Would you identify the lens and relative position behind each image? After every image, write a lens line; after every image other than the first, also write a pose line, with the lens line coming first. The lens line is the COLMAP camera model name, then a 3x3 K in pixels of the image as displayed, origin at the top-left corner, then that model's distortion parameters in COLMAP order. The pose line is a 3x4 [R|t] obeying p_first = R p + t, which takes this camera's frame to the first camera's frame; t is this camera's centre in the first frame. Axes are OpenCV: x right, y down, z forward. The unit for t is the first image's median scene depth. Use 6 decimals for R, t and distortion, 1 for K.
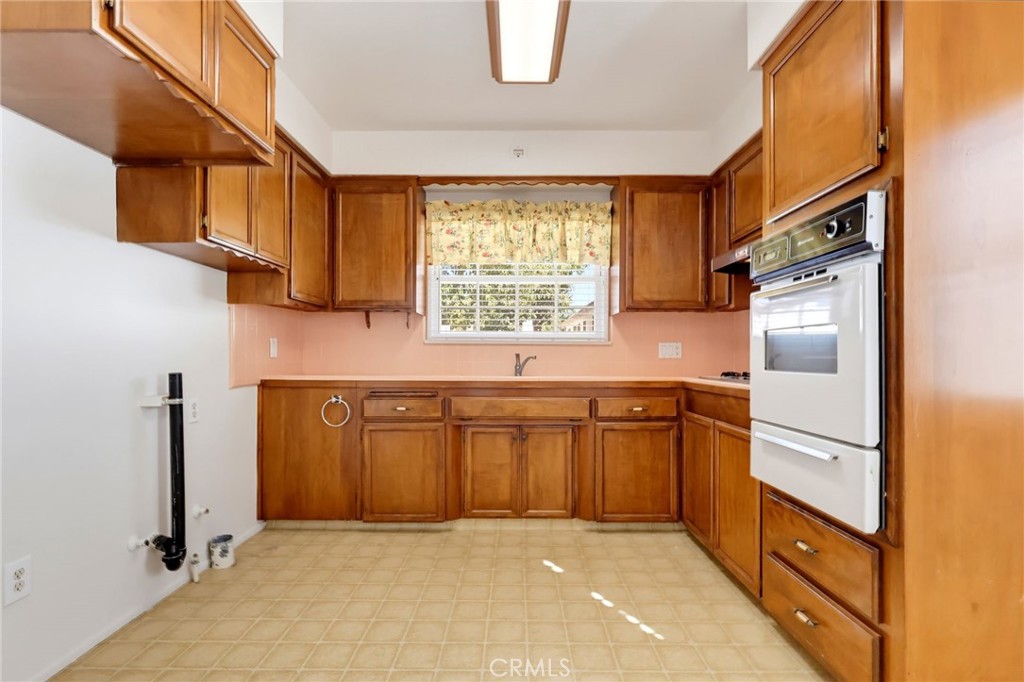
lens RADIAL K [[484.5, 0, 507.0], [0, 484.5, 350.3], [0, 0, 1]] dist [0.001240, -0.000080]
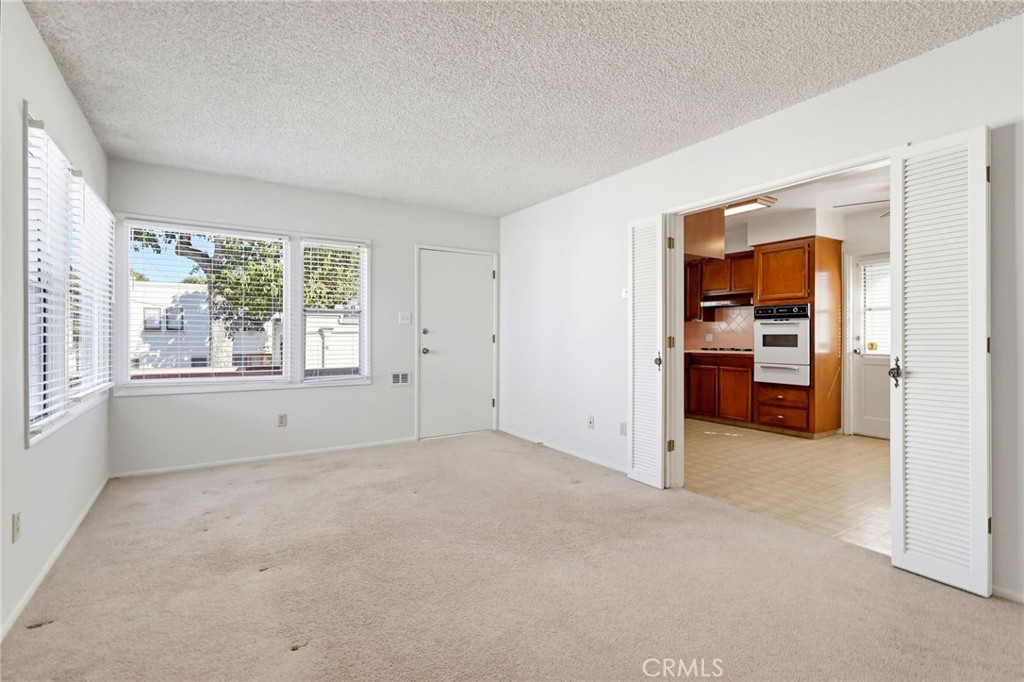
lens RADIAL K [[484.5, 0, 513.6], [0, 484.5, 340.5], [0, 0, 1]] dist [0.001240, -0.000080]
pose [[0.830833, -0.010564, 0.556421, -1.622082], [-0.000560, 0.999803, 0.019819, -0.040336], [-0.556521, -0.016778, 0.830664, -0.461809]]
